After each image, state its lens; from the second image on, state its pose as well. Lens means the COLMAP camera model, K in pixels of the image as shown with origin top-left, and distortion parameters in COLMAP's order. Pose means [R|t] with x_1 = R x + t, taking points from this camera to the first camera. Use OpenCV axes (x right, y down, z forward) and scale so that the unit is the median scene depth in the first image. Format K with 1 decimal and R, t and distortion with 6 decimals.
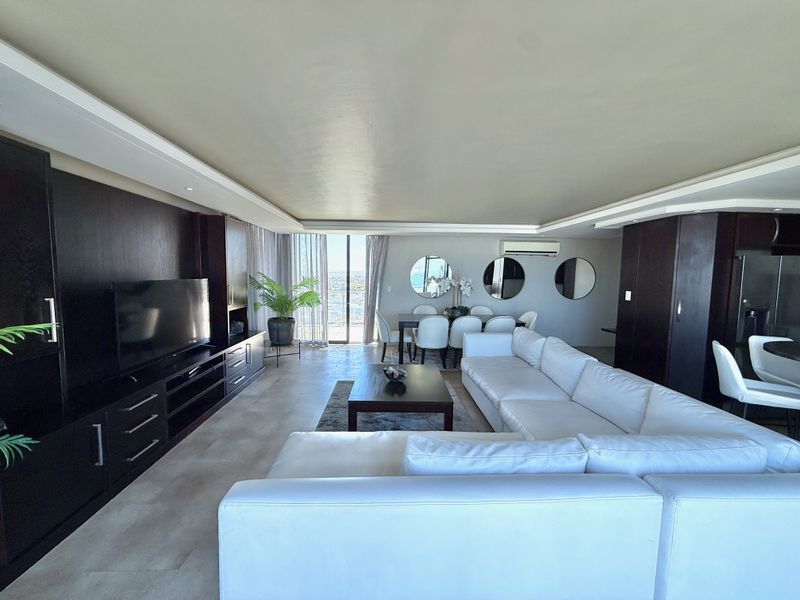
lens RADIAL K [[322.7, 0, 400.0], [0, 322.7, 300.0], [0, 0, 1]] dist [0.001937, 0.000252]
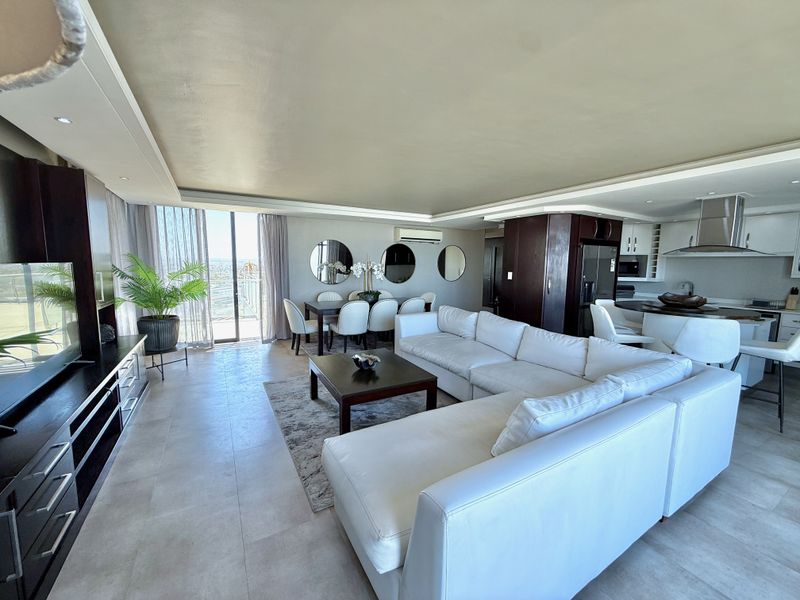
lens RADIAL K [[322.7, 0, 400.0], [0, 322.7, 300.0], [0, 0, 1]] dist [0.001937, 0.000252]
pose [[0.883208, -0.057142, 0.465488, -0.250840], [0.038860, 0.998053, 0.048786, 0.003026], [-0.467369, -0.025000, 0.883709, 0.074470]]
